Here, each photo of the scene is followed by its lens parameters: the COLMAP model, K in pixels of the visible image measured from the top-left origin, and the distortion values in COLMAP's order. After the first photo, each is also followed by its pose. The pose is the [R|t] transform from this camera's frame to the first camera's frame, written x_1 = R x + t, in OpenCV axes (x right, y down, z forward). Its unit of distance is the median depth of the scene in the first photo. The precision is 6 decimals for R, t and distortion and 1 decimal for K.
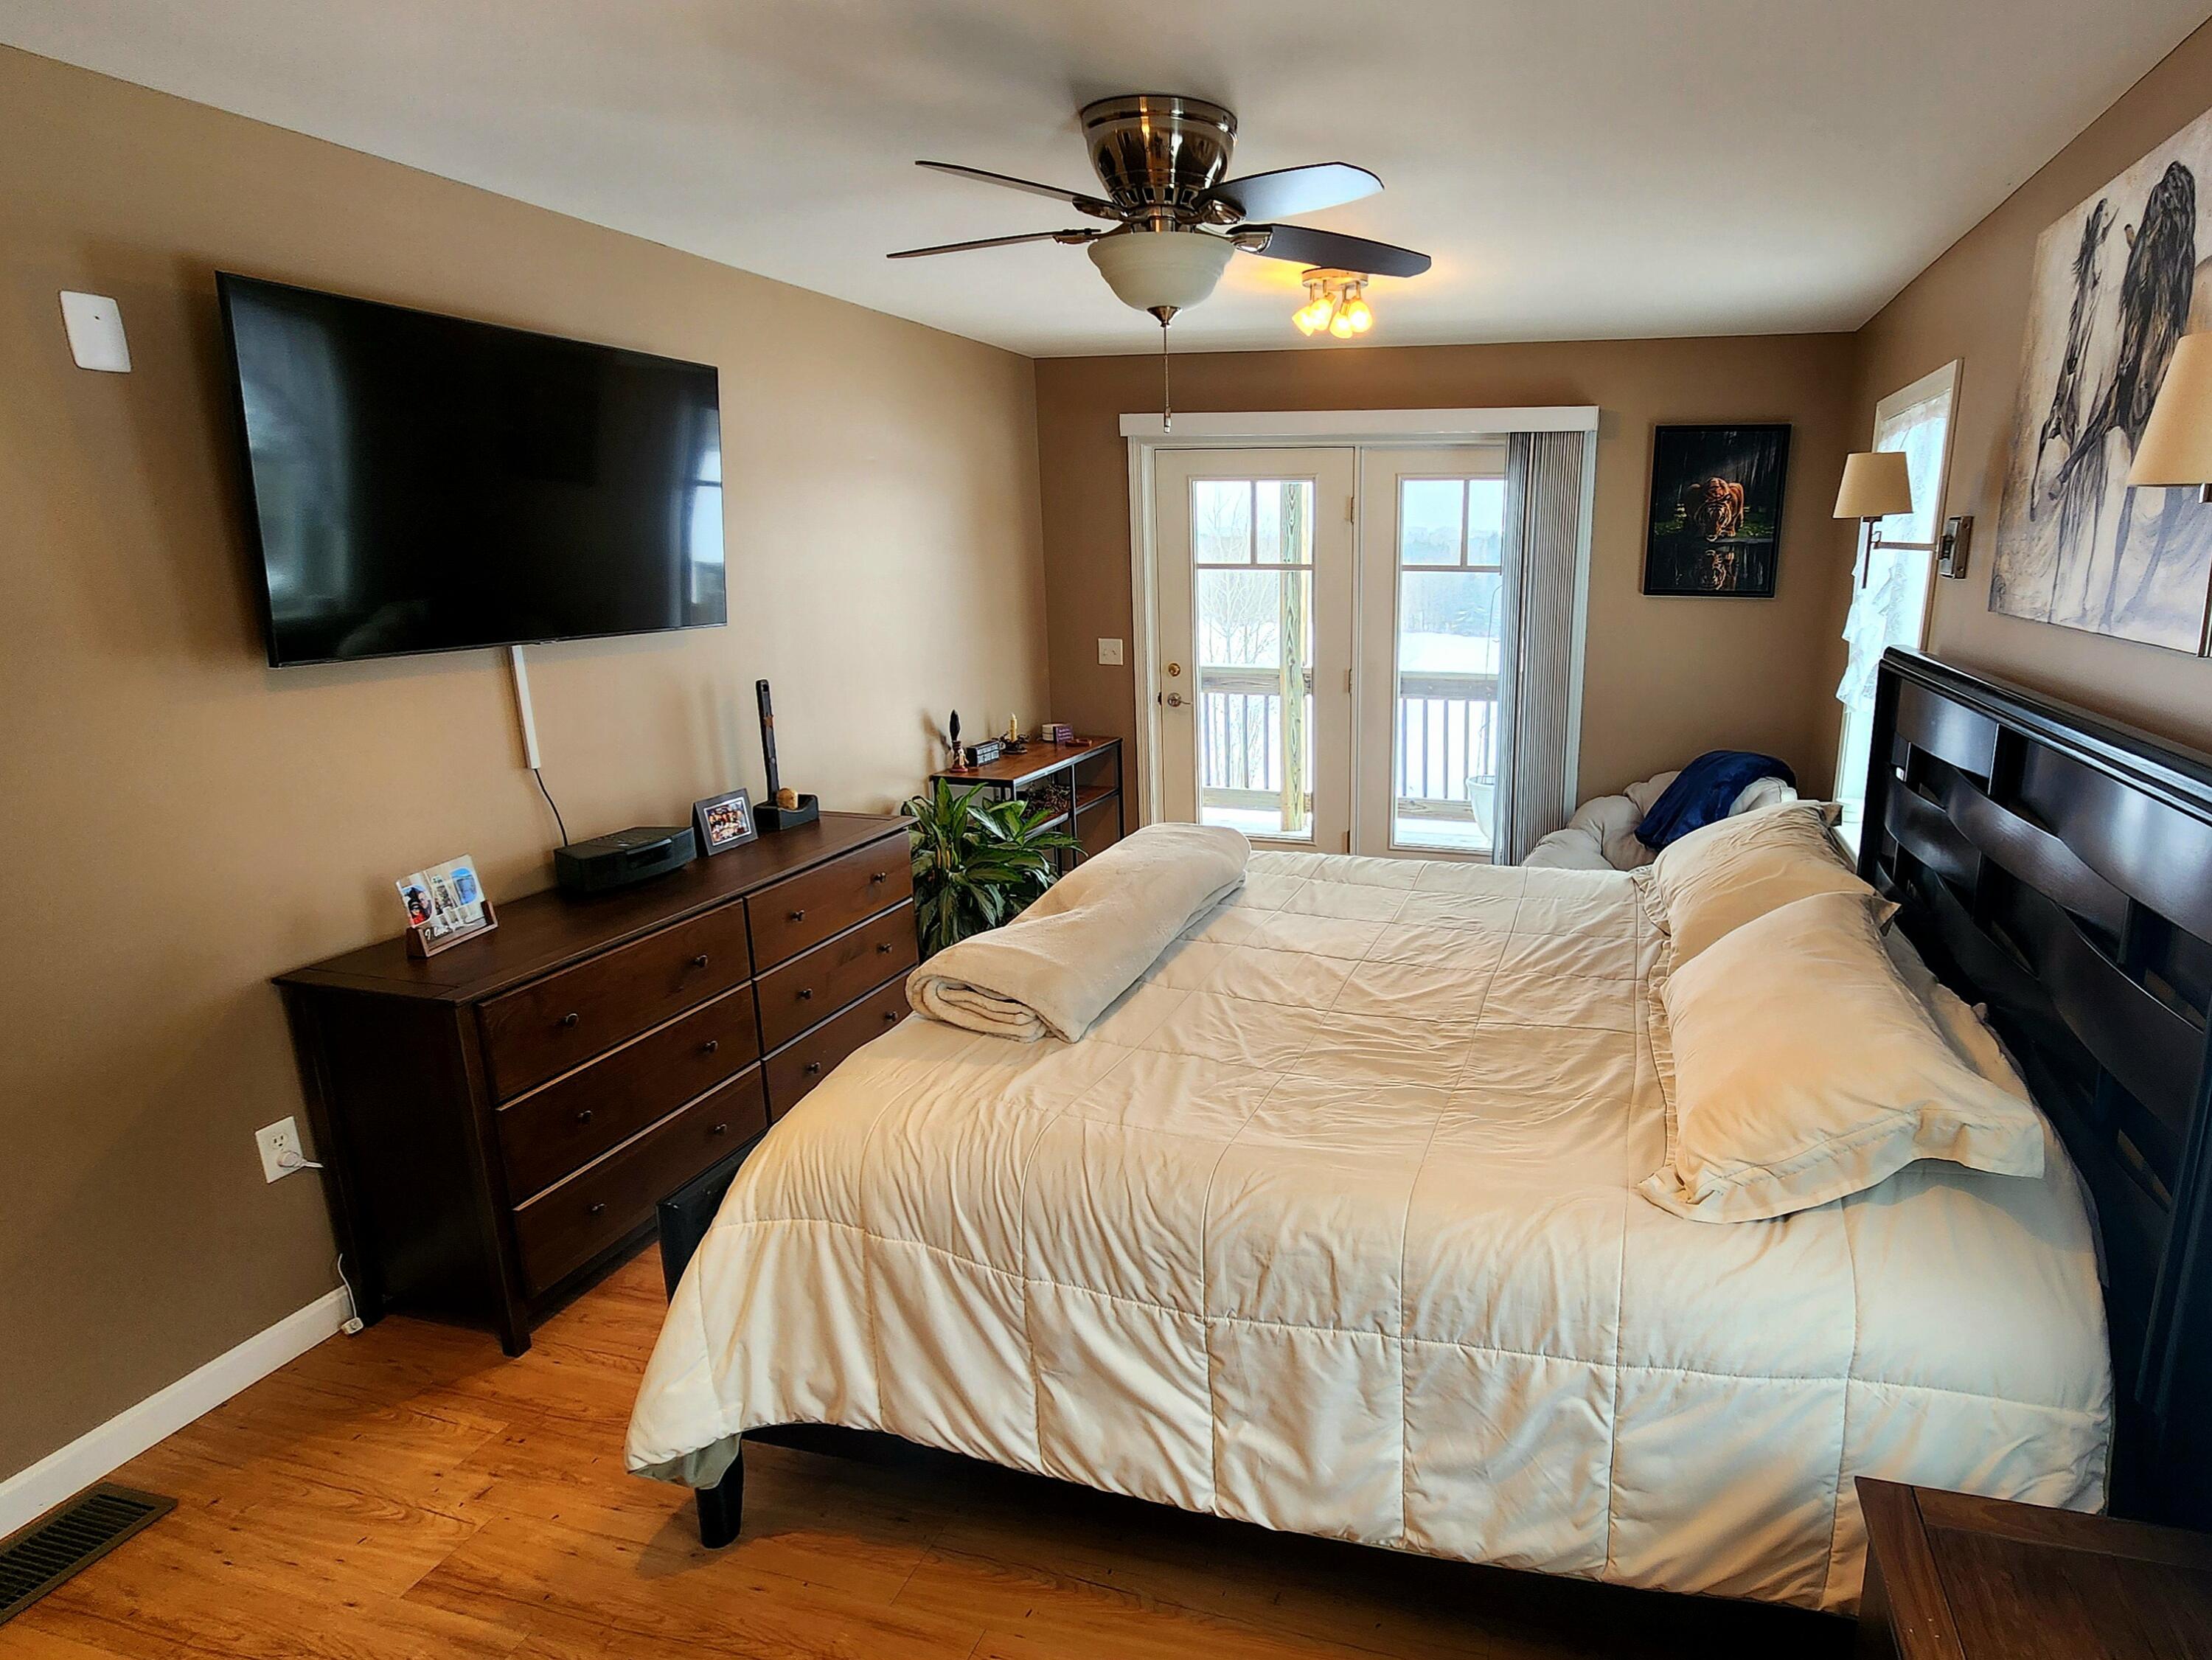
lens RADIAL K [[1198.4, 0, 1109.6], [0, 1198.4, 829.0], [0, 0, 1]] dist [-0.007720, -0.000995]
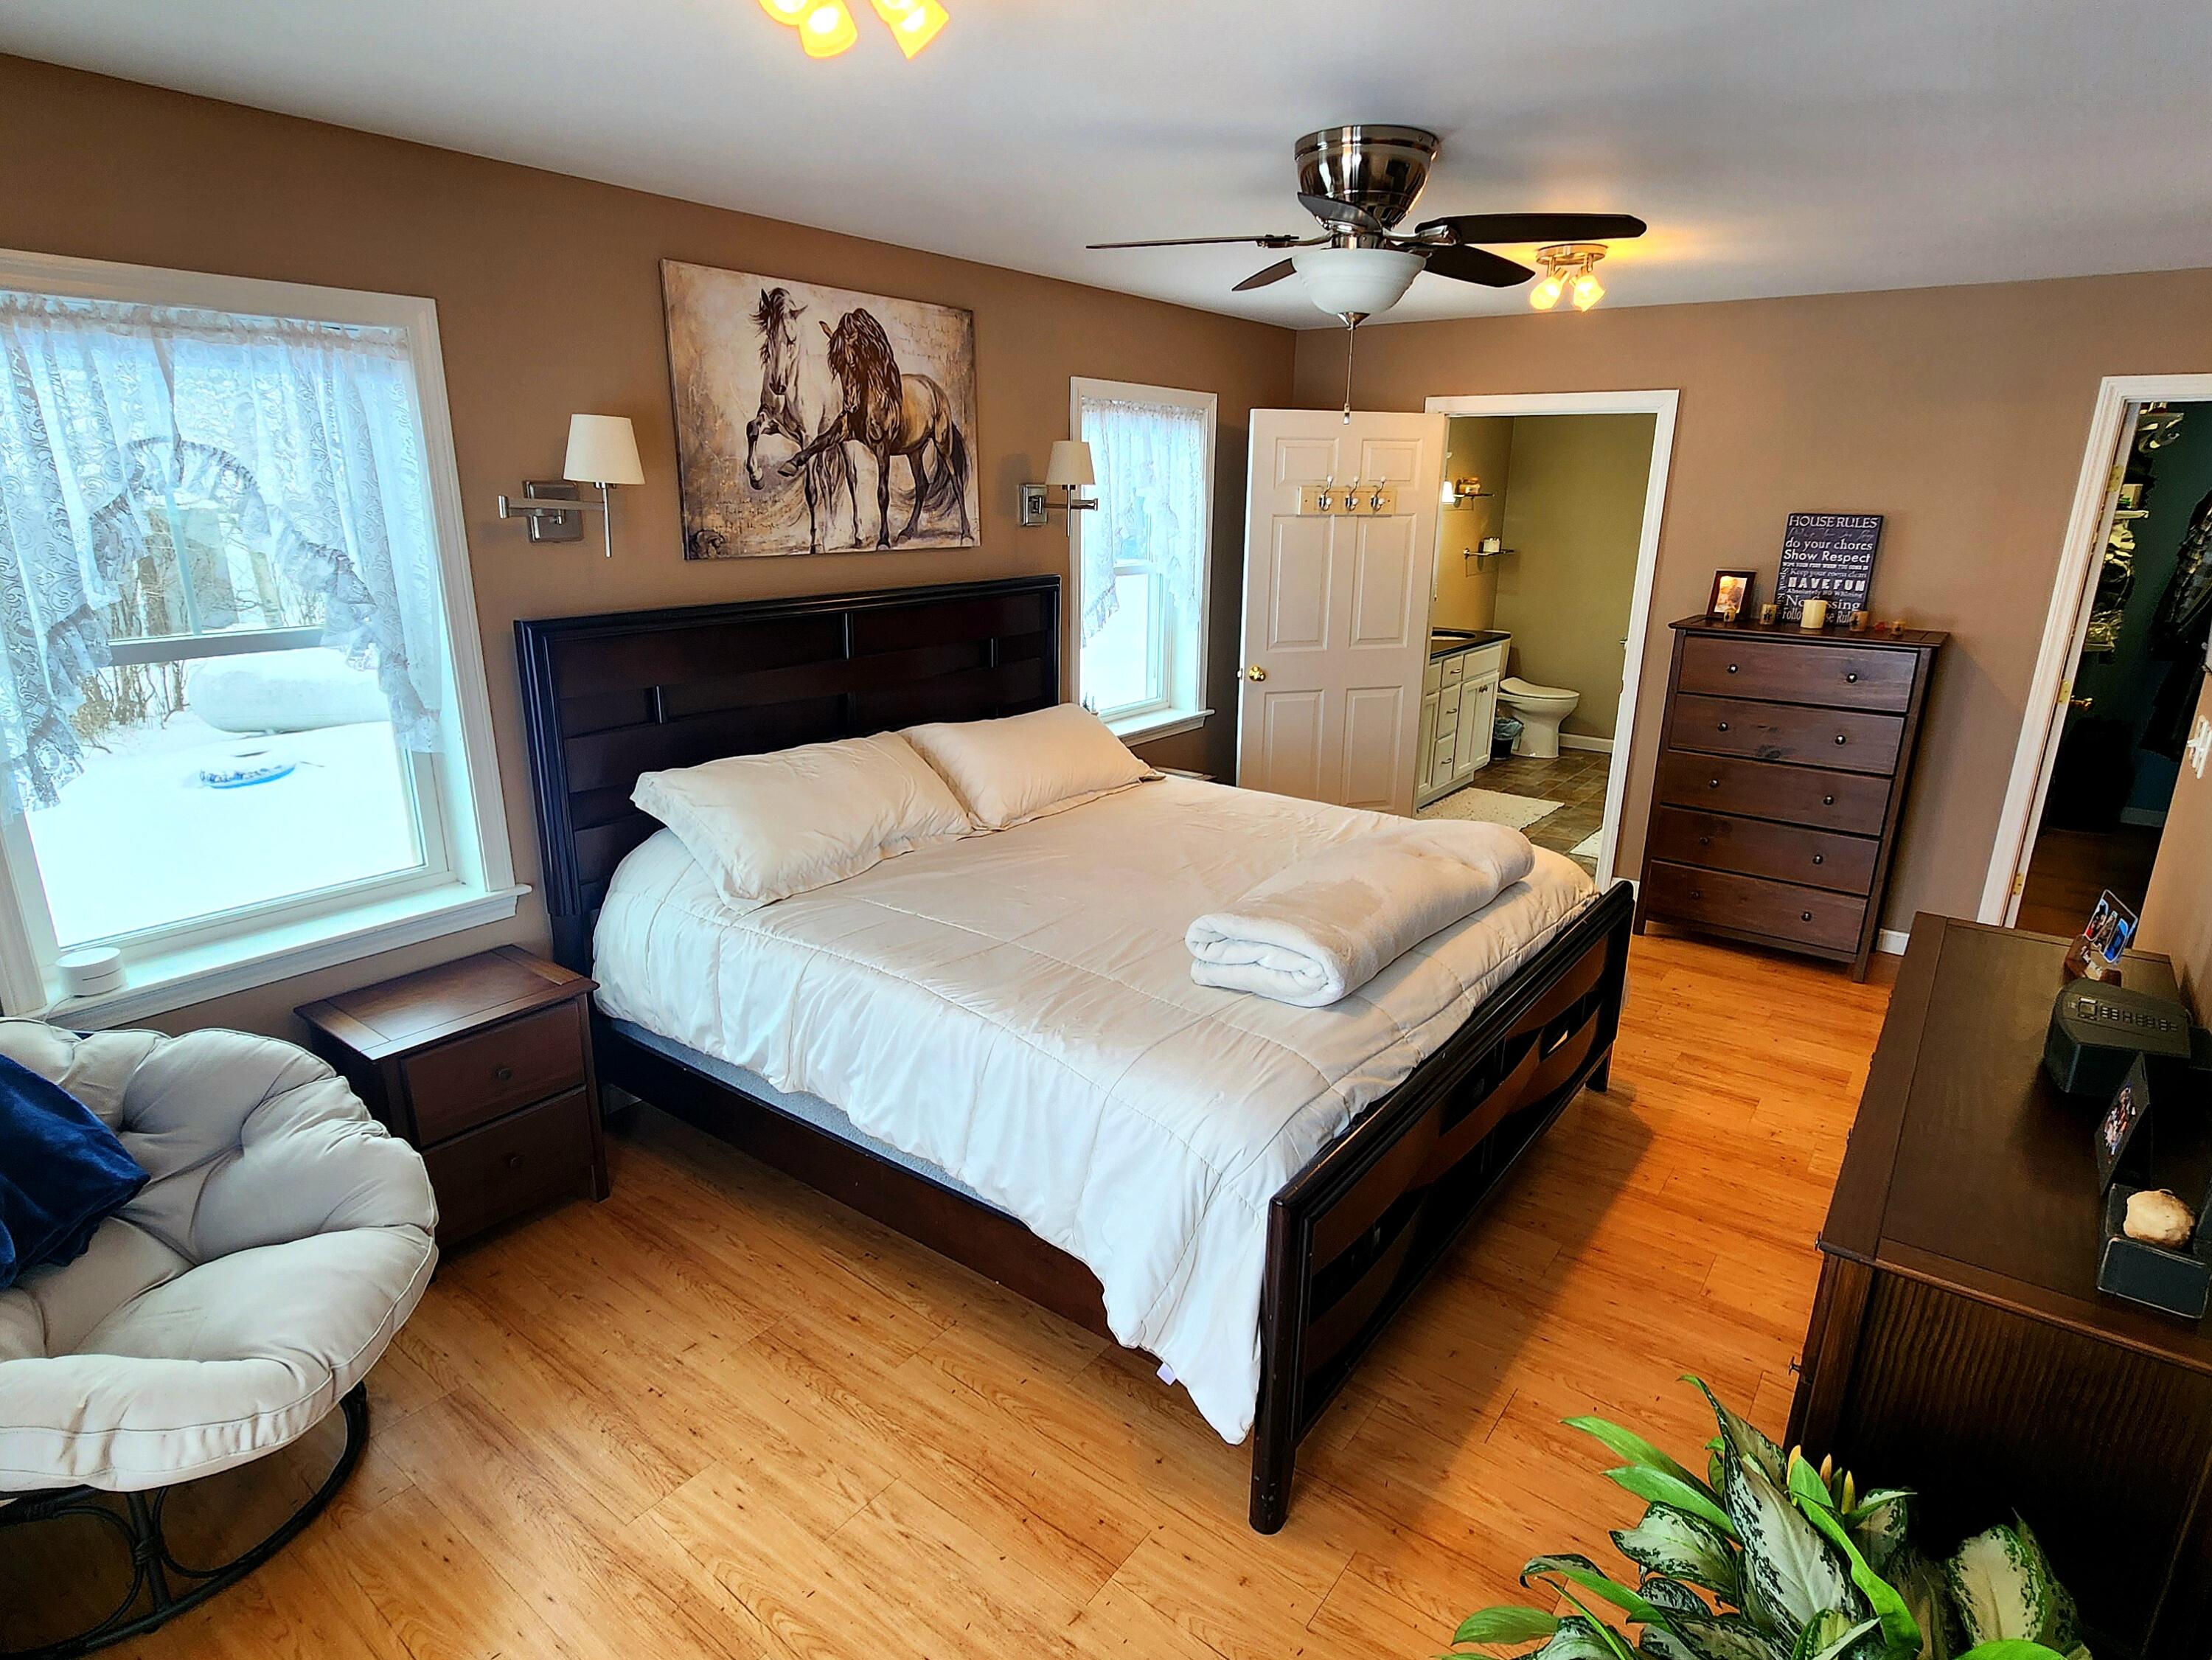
lens RADIAL K [[1198.4, 0, 1110.6], [0, 1198.4, 840.1], [0, 0, 1]] dist [-0.007720, -0.000995]
pose [[-0.971128, -0.071514, 0.227586, -0.019640], [0.050953, 0.869815, 0.490740, -0.647330], [-0.233053, 0.488168, -0.841058, 2.607161]]
